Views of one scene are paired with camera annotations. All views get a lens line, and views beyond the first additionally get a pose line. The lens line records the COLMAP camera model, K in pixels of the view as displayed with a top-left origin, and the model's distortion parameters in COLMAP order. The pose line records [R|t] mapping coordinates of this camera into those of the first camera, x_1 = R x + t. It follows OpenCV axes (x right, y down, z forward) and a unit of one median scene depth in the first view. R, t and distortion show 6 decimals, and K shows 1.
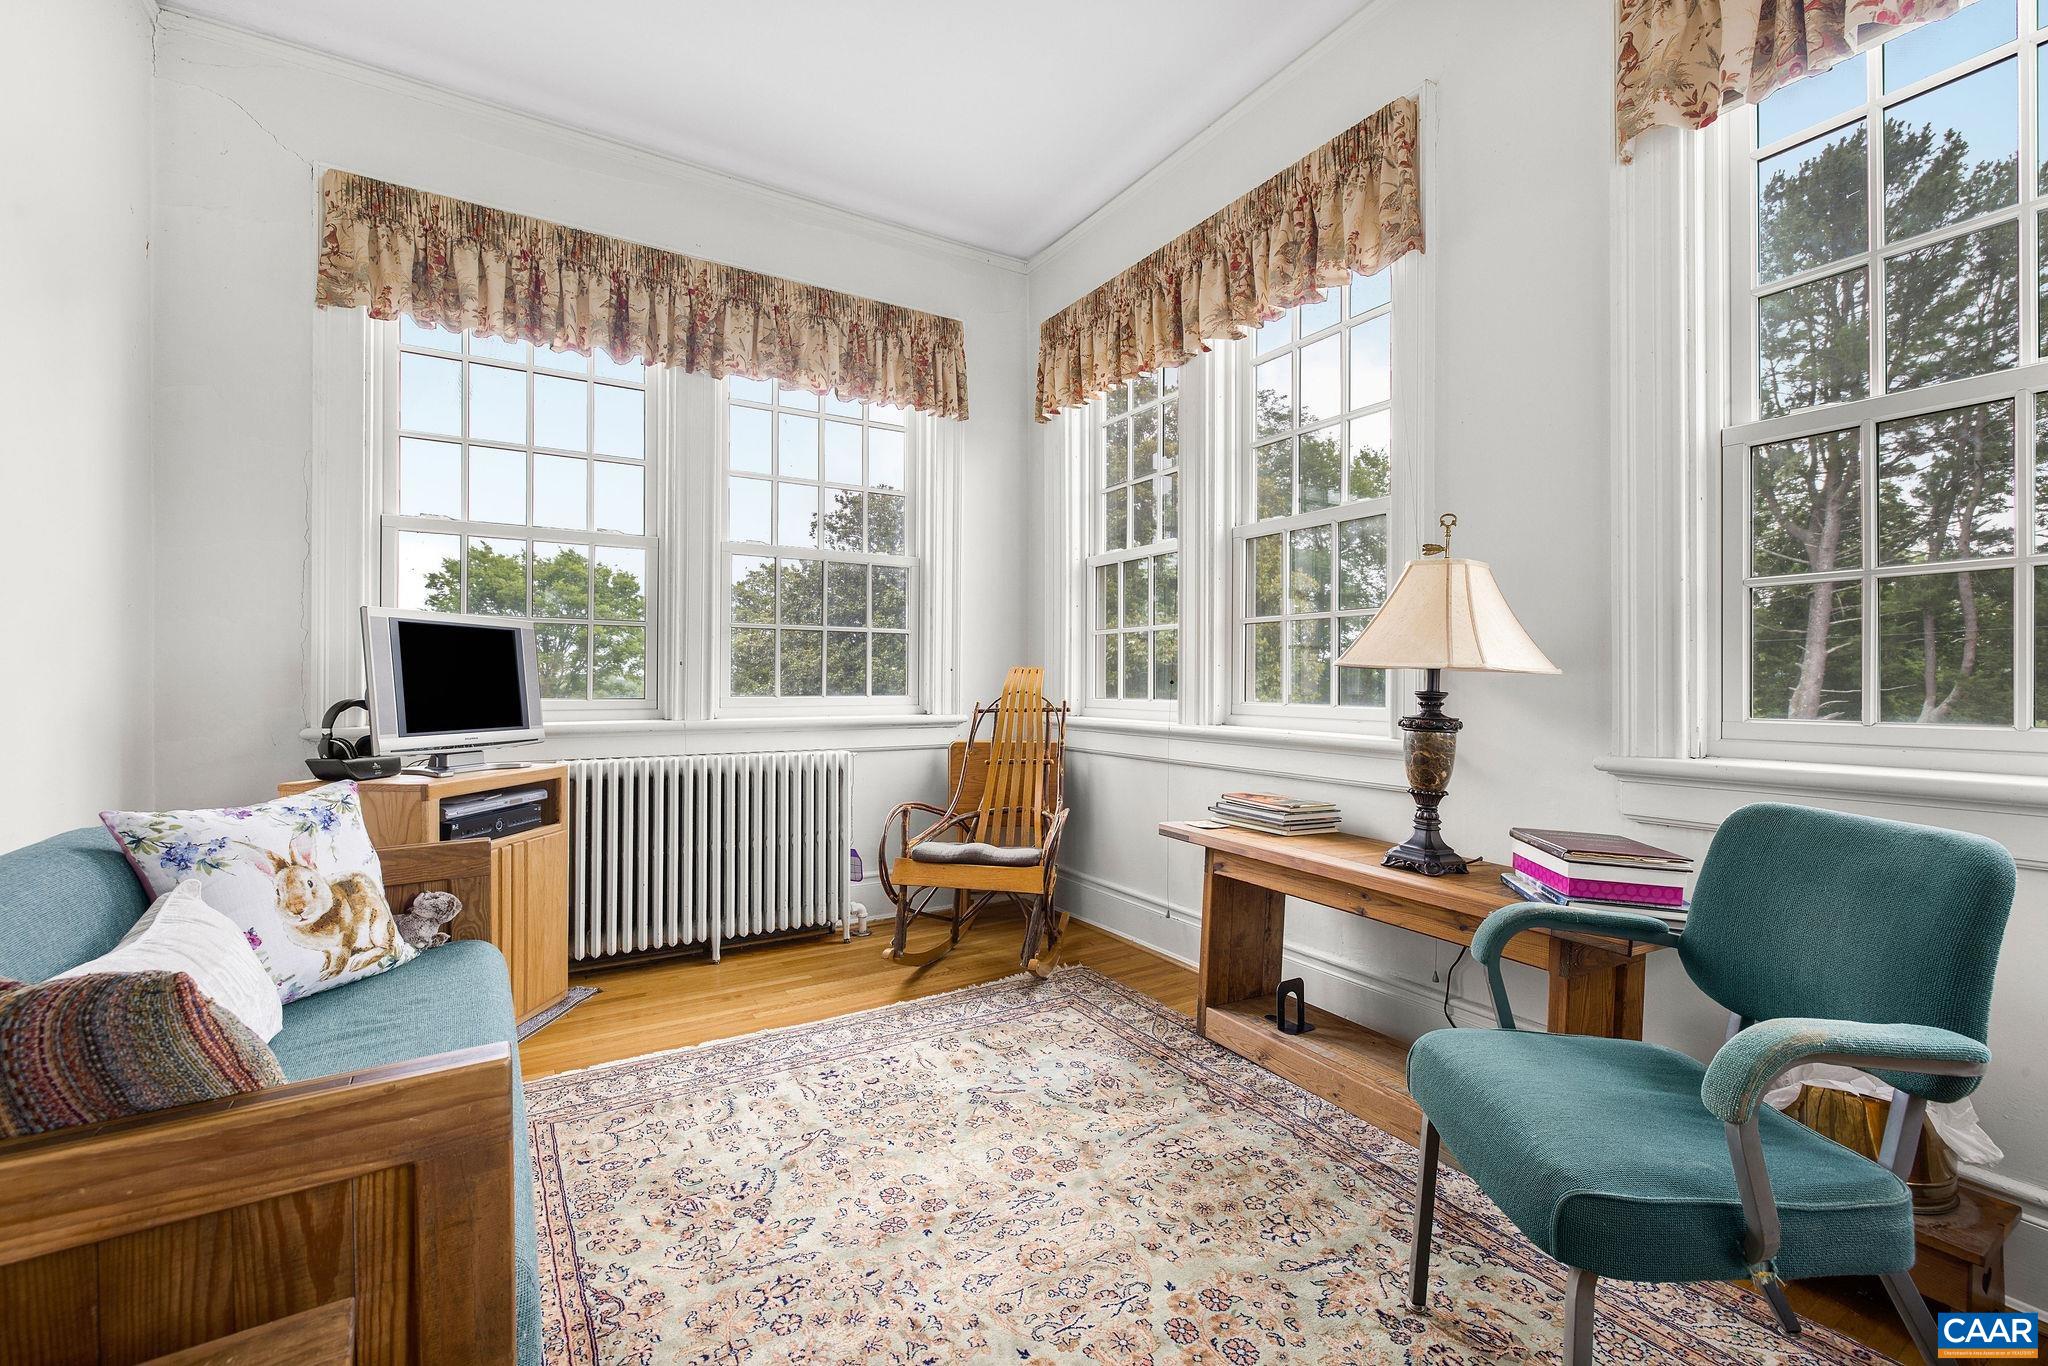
lens RADIAL K [[864.6, 0, 1022.1], [0, 864.6, 674.8], [0, 0, 1]] dist [-0.002242, -0.000489]
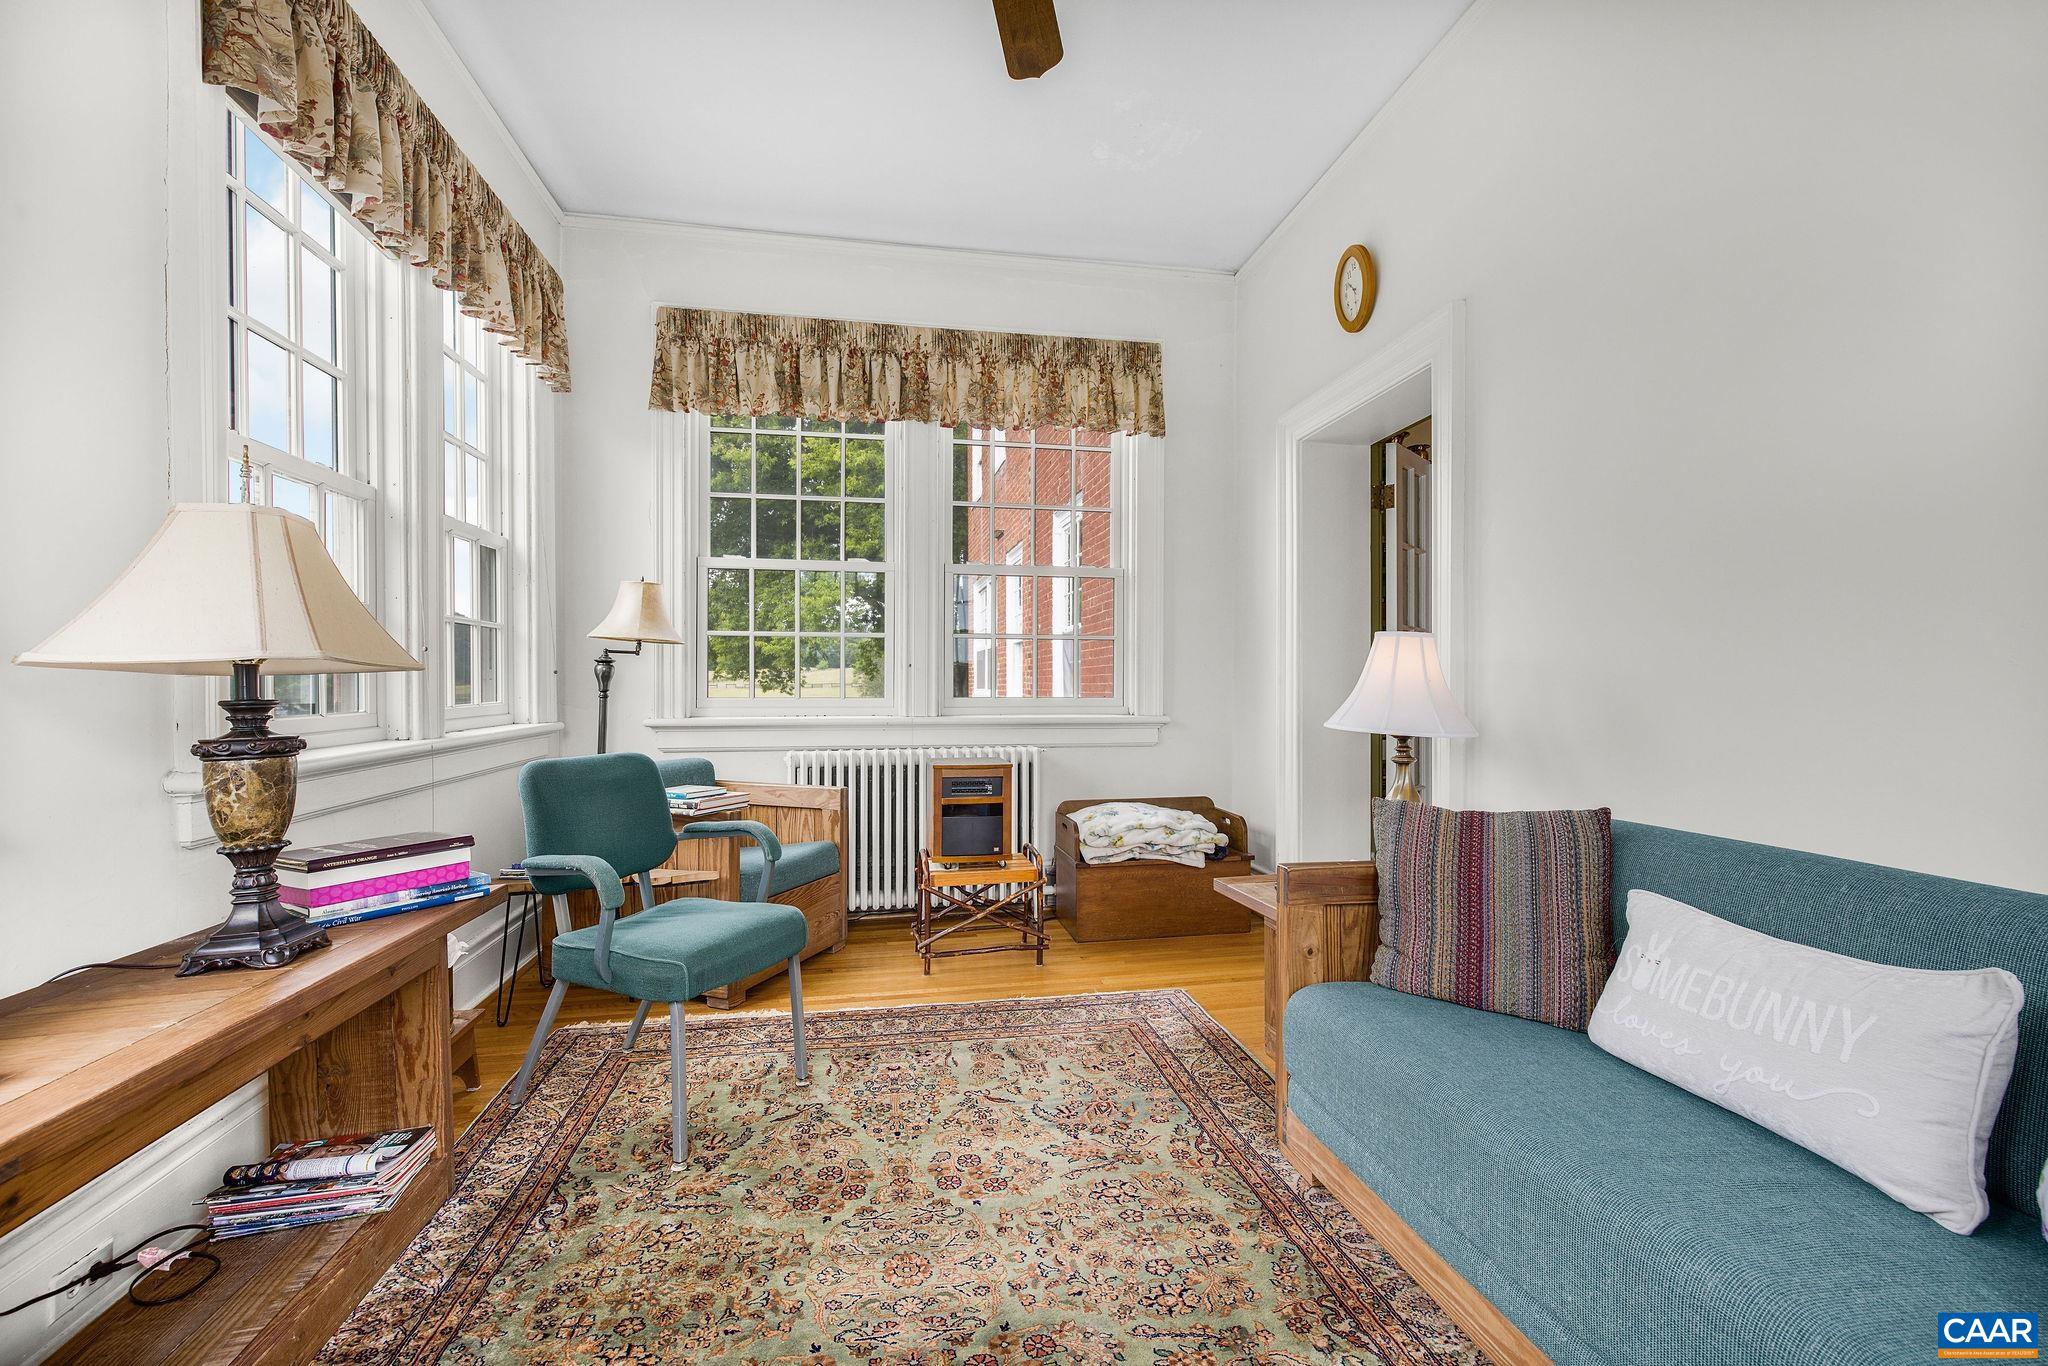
lens RADIAL K [[864.6, 0, 1024.7], [0, 864.6, 687.7], [0, 0, 1]] dist [-0.002242, -0.000489]
pose [[-0.933501, -0.006102, 0.358524, -0.468066], [-0.005171, 0.999980, 0.003555, 0.005294], [-0.358539, 0.001465, -0.933514, 1.943356]]
